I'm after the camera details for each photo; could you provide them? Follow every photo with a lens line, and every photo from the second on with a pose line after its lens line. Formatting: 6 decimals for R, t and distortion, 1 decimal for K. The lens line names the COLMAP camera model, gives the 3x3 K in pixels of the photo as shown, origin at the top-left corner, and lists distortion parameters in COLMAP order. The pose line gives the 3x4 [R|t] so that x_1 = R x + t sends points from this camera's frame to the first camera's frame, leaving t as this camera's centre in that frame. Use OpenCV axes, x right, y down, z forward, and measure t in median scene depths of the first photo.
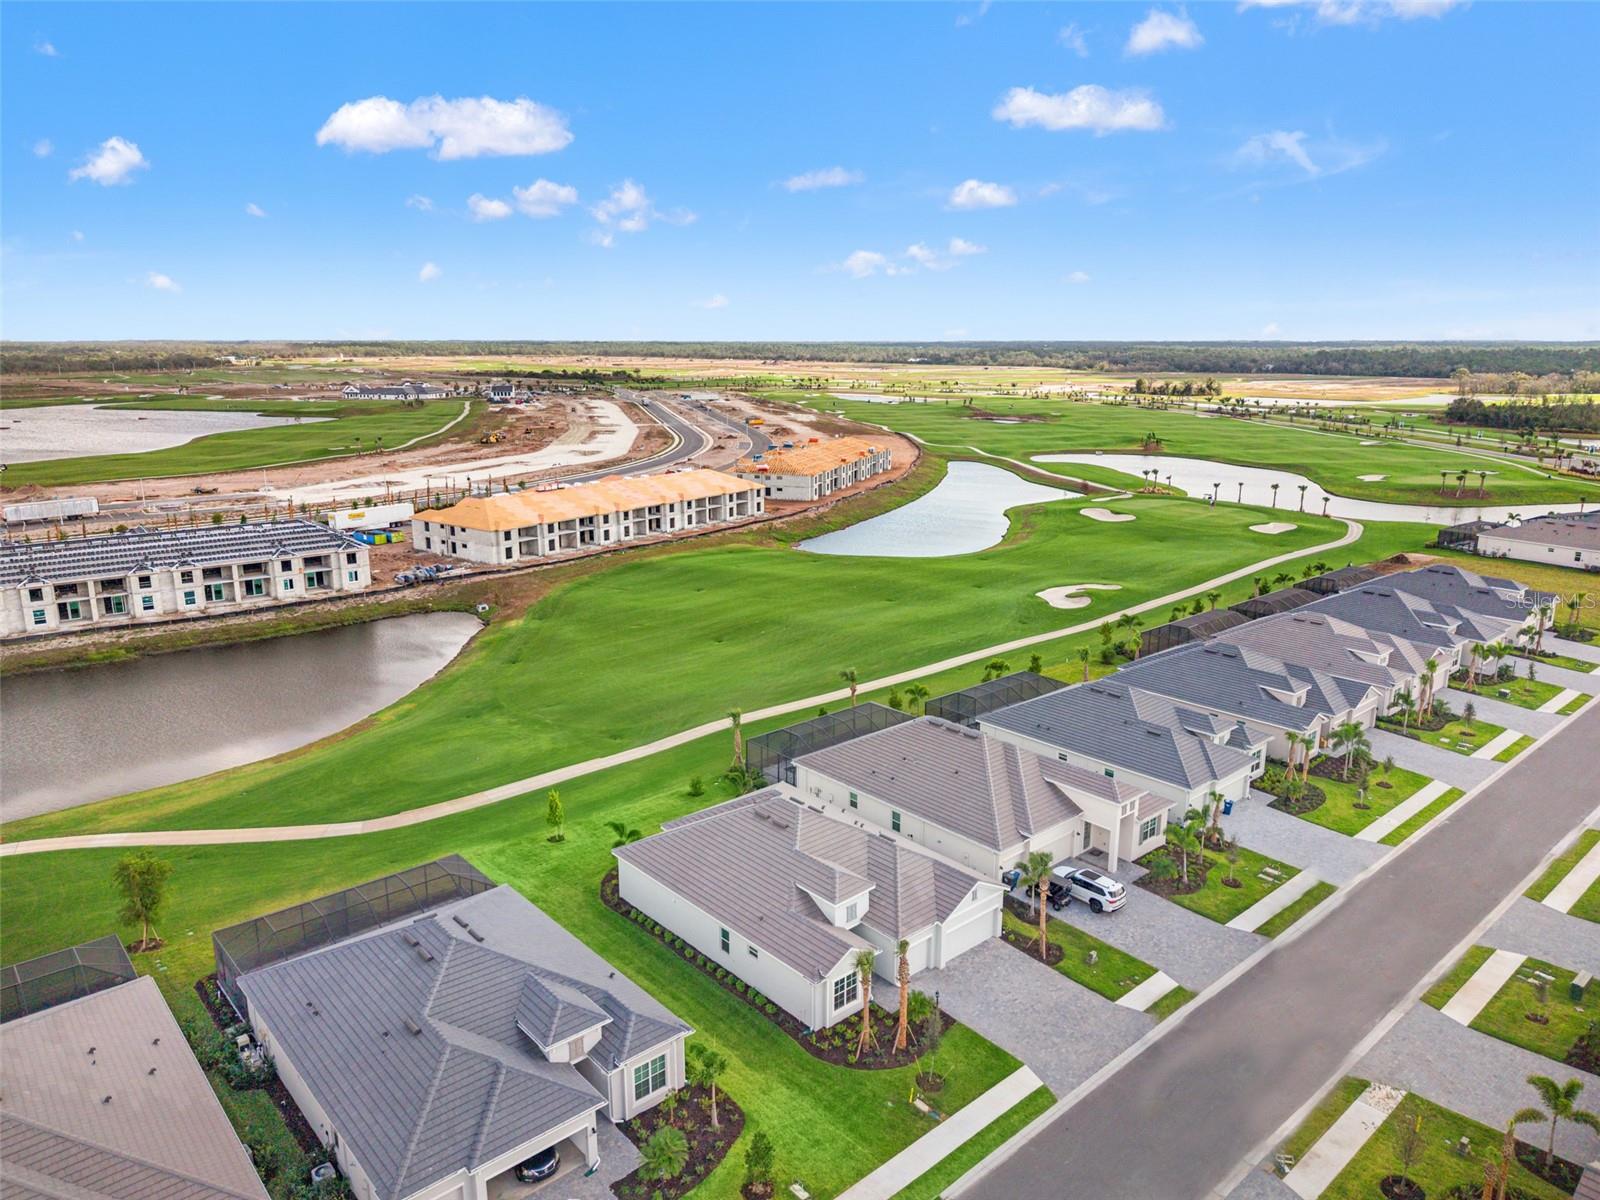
lens RADIAL K [[1086.0, 0, 794.1], [0, 1086.0, 598.9], [0, 0, 1]] dist [0.029370, -0.028724]
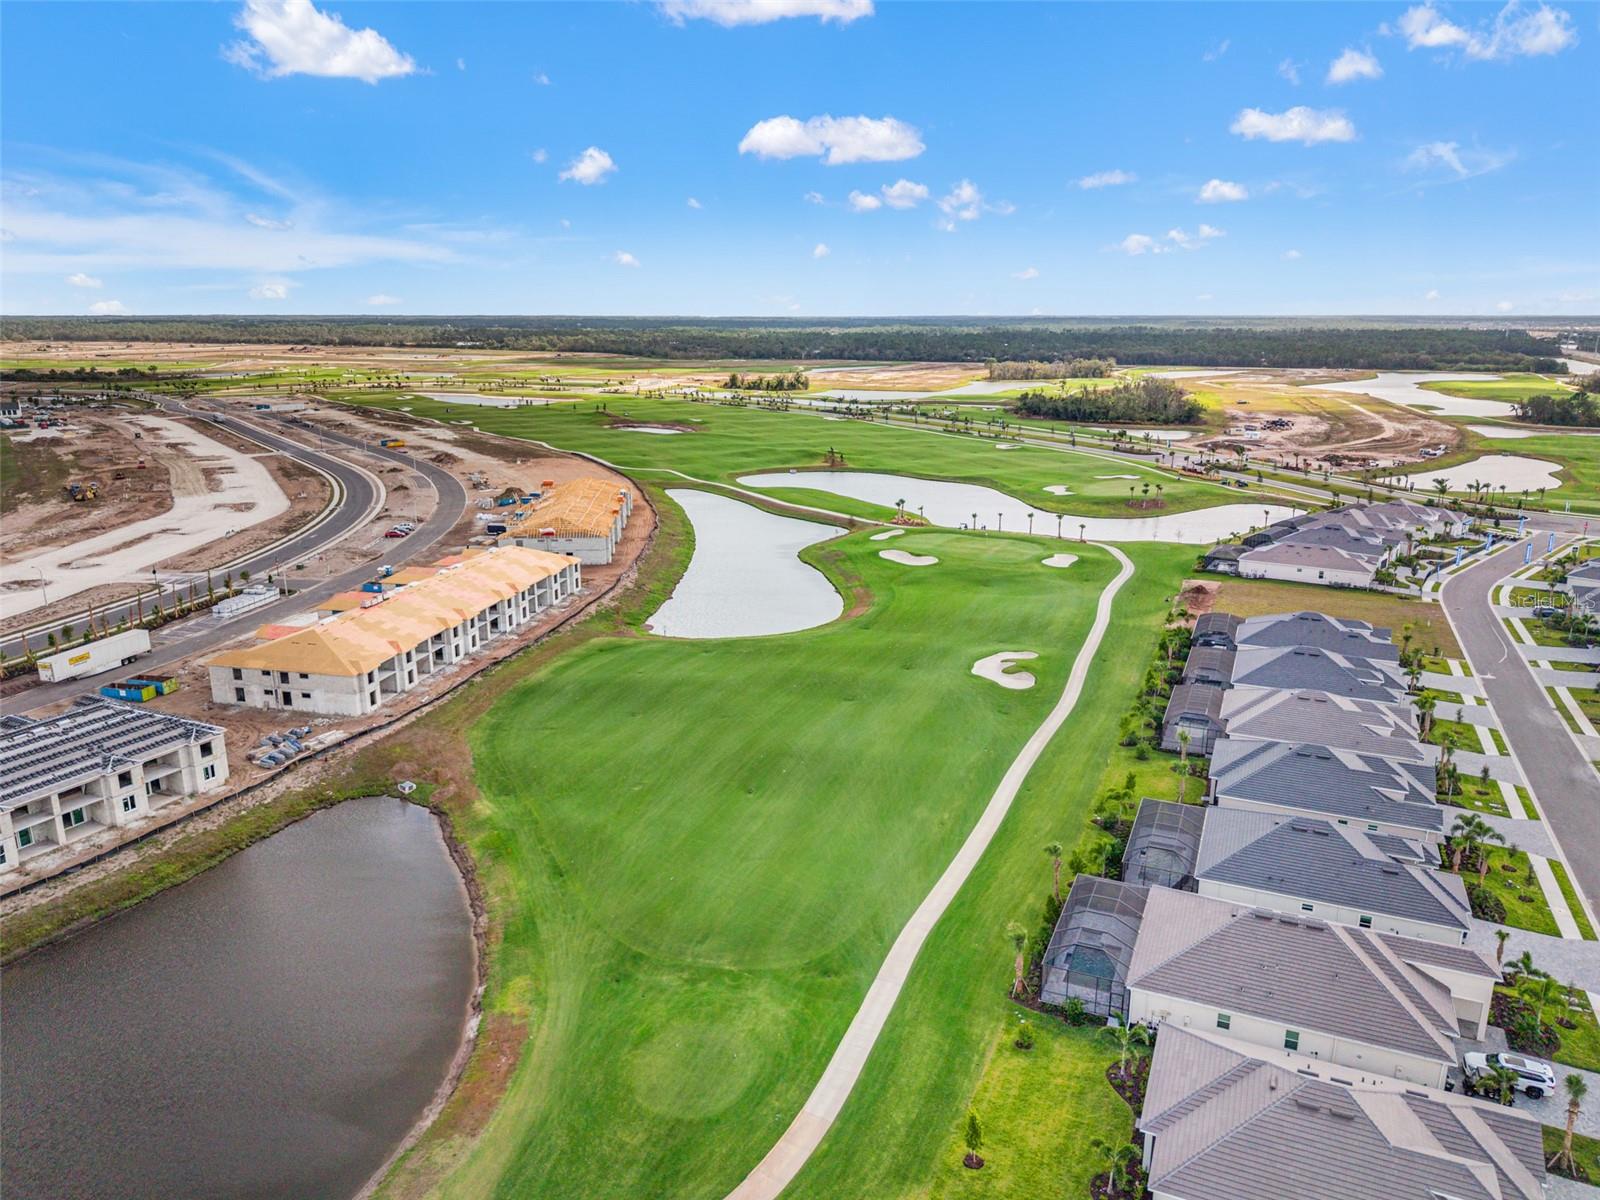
lens RADIAL K [[1086.0, 0, 794.1], [0, 1086.0, 598.9], [0, 0, 1]] dist [0.029370, -0.028724]
pose [[0.910128, -0.105932, 0.400556, -0.296710], [0.096469, 0.994373, 0.043779, -0.121464], [-0.402939, -0.001203, 0.915226, 0.135207]]
